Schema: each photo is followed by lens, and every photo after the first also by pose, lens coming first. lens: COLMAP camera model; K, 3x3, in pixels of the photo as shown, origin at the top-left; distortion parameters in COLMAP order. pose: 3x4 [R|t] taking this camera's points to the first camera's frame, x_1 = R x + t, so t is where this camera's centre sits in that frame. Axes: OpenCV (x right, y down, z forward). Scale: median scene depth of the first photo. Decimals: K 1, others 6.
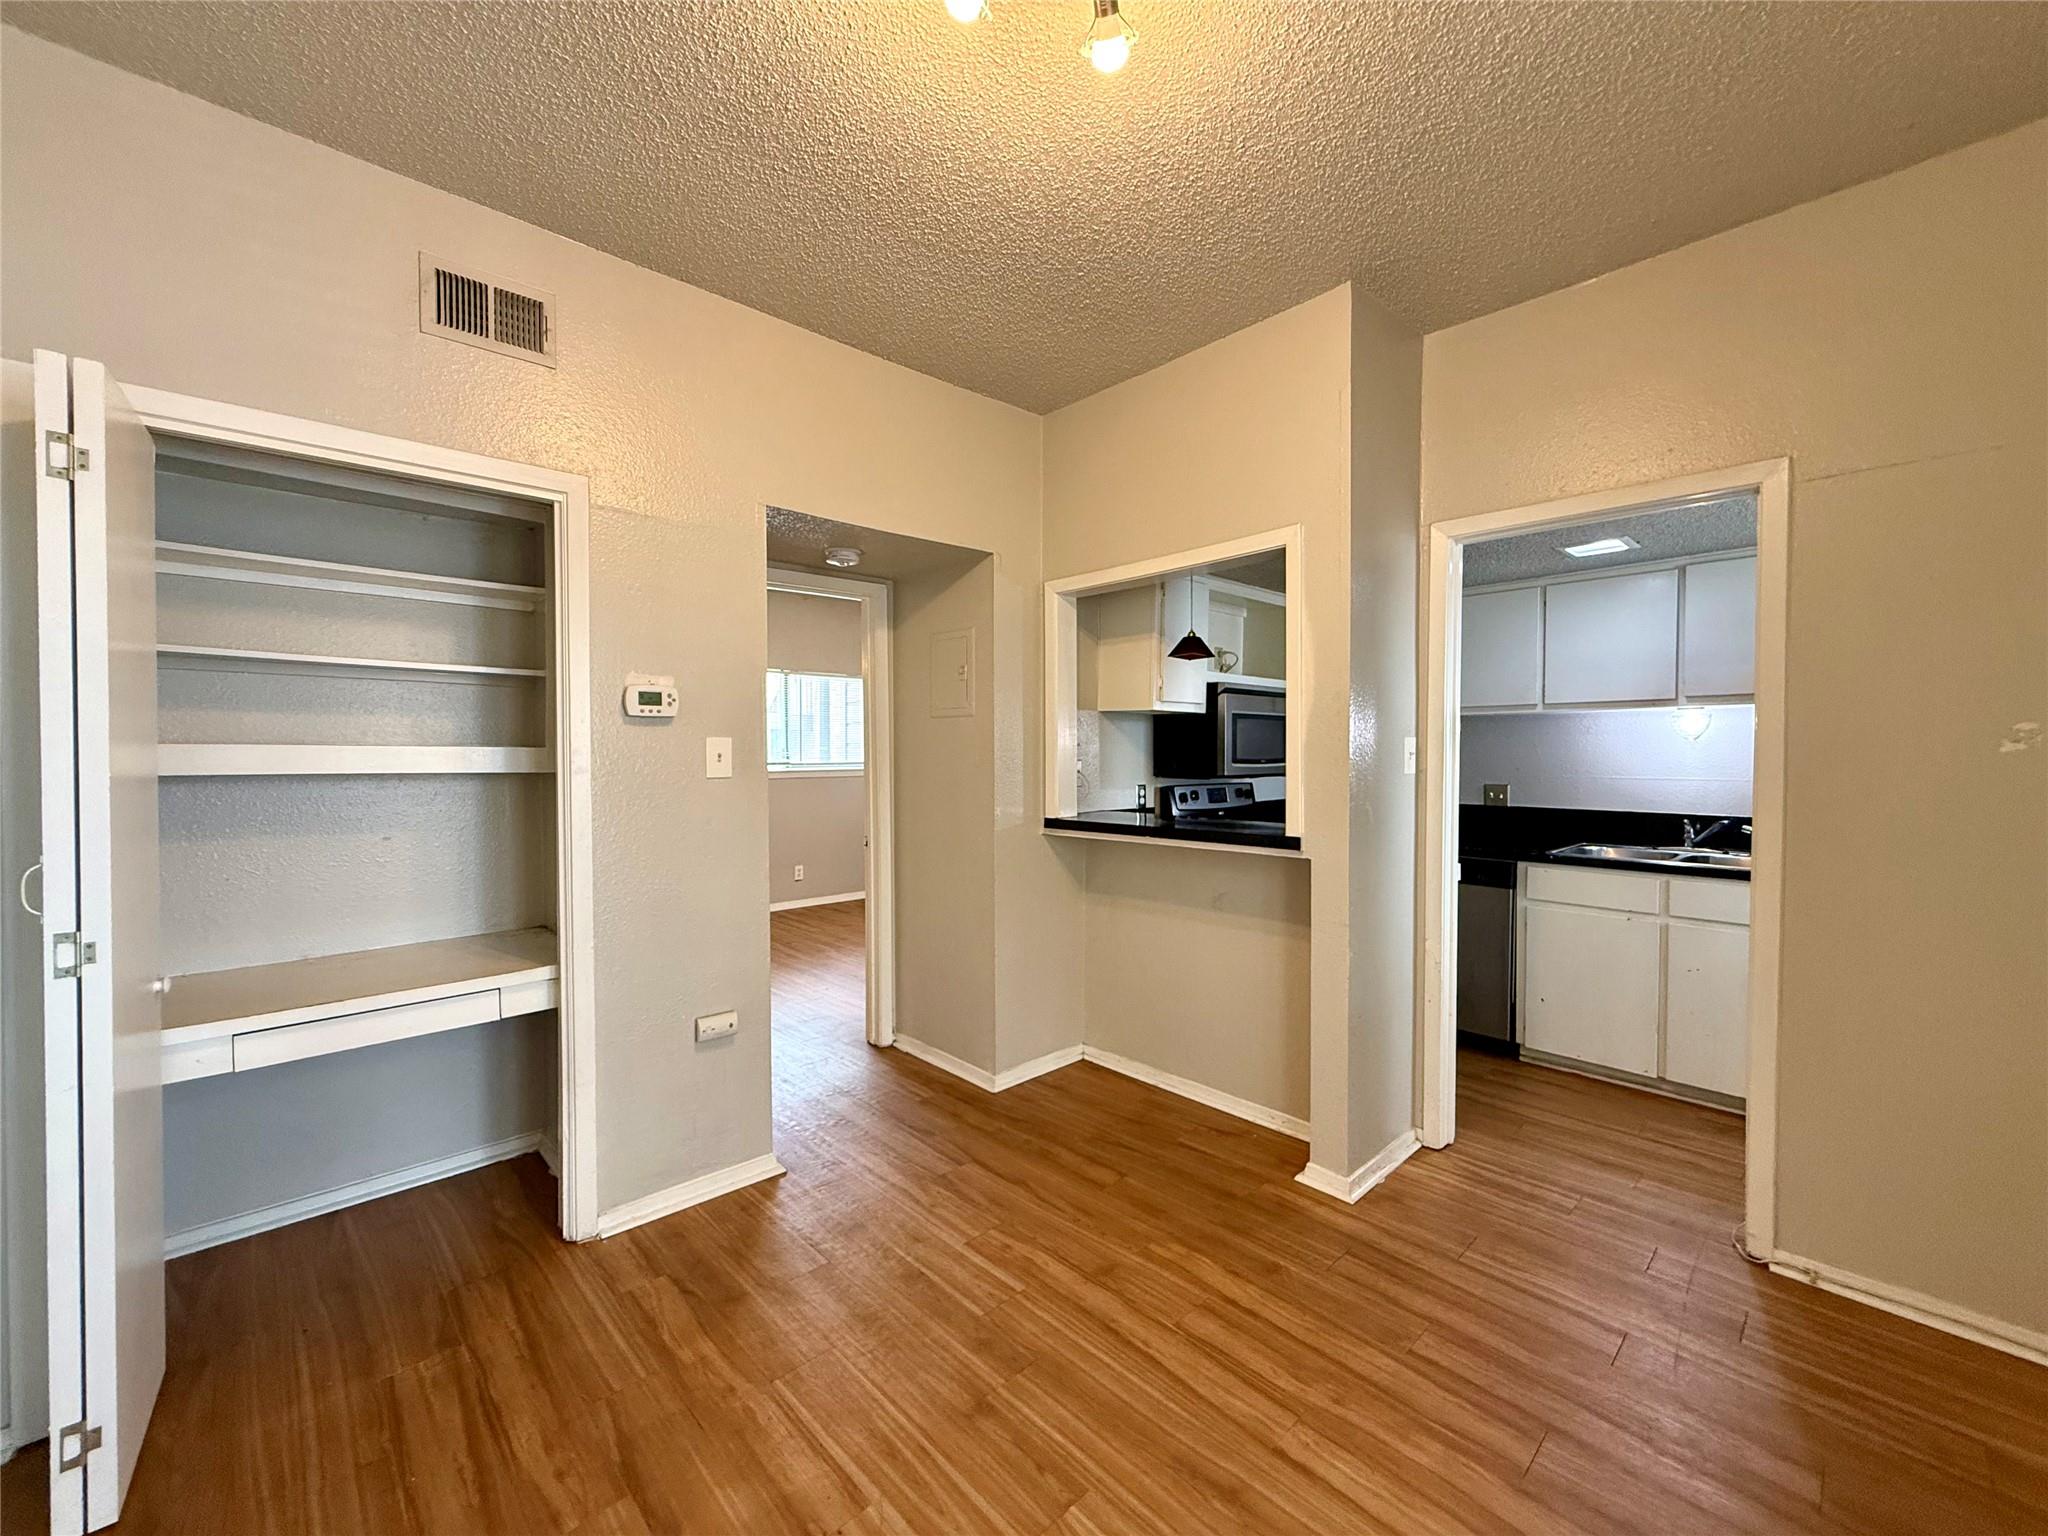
lens RADIAL K [[823.7, 0, 1020.3], [0, 823.7, 762.8], [0, 0, 1]] dist [0.000356, 0.000586]
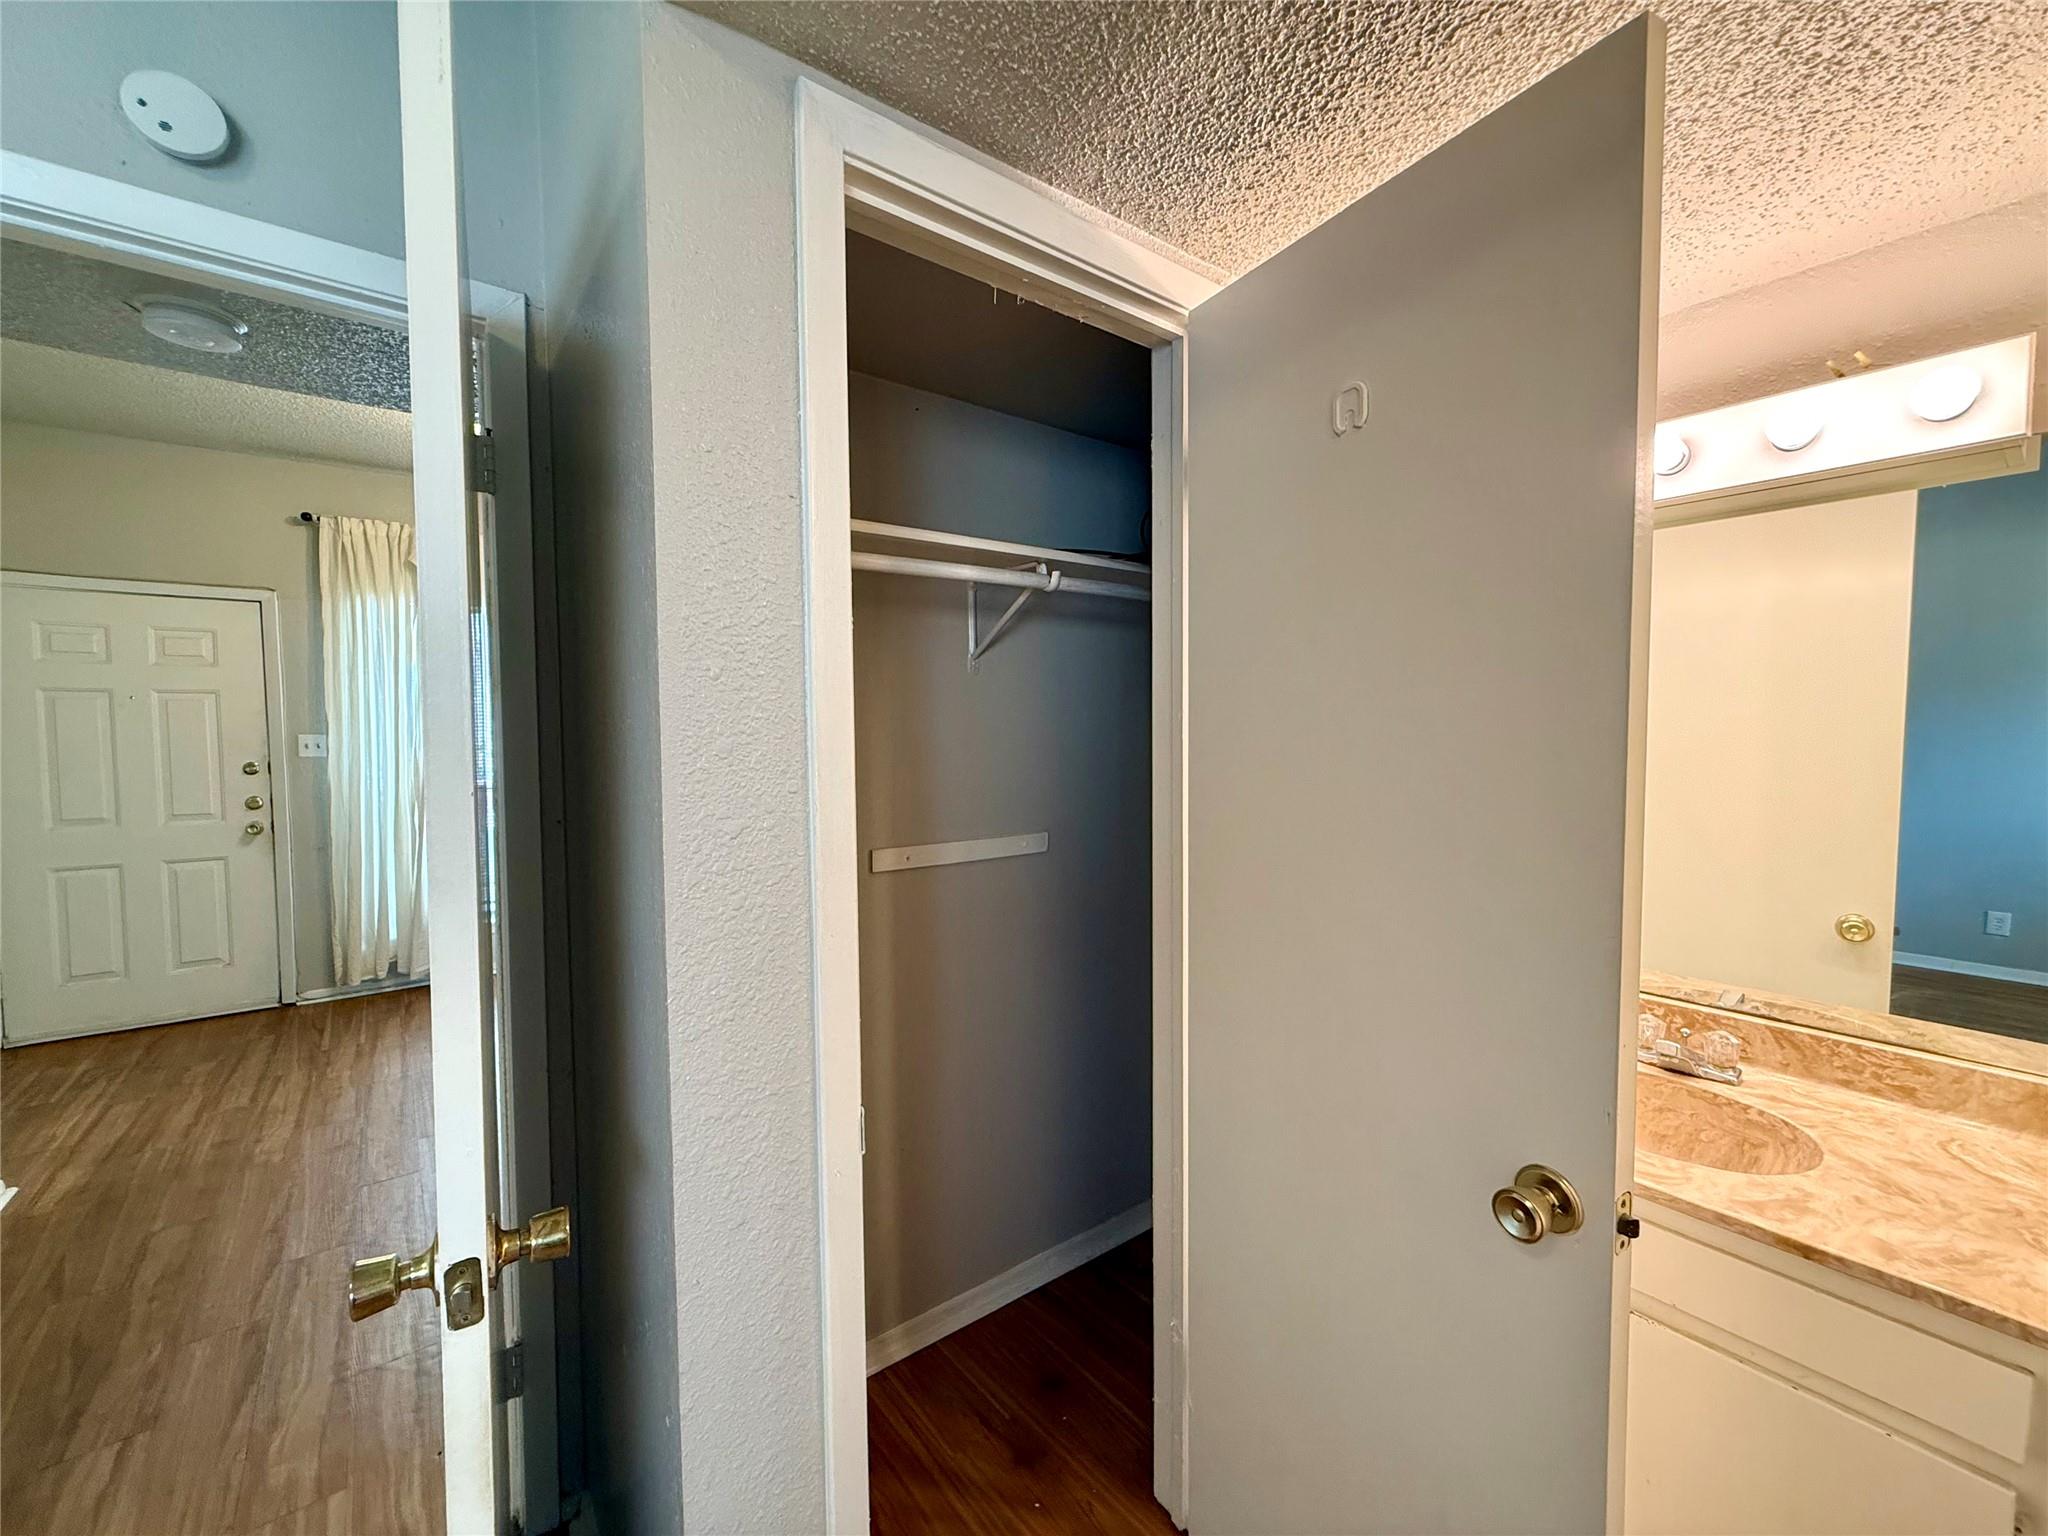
lens RADIAL K [[823.7, 0, 1022.4], [0, 823.7, 762.8], [0, 0, 1]] dist [0.000356, 0.000586]
pose [[-0.995499, 0.002297, 0.094749, -0.914889], [0.008253, 0.998009, 0.062523, -0.047451], [-0.094417, 0.063023, -0.993536, 1.821921]]
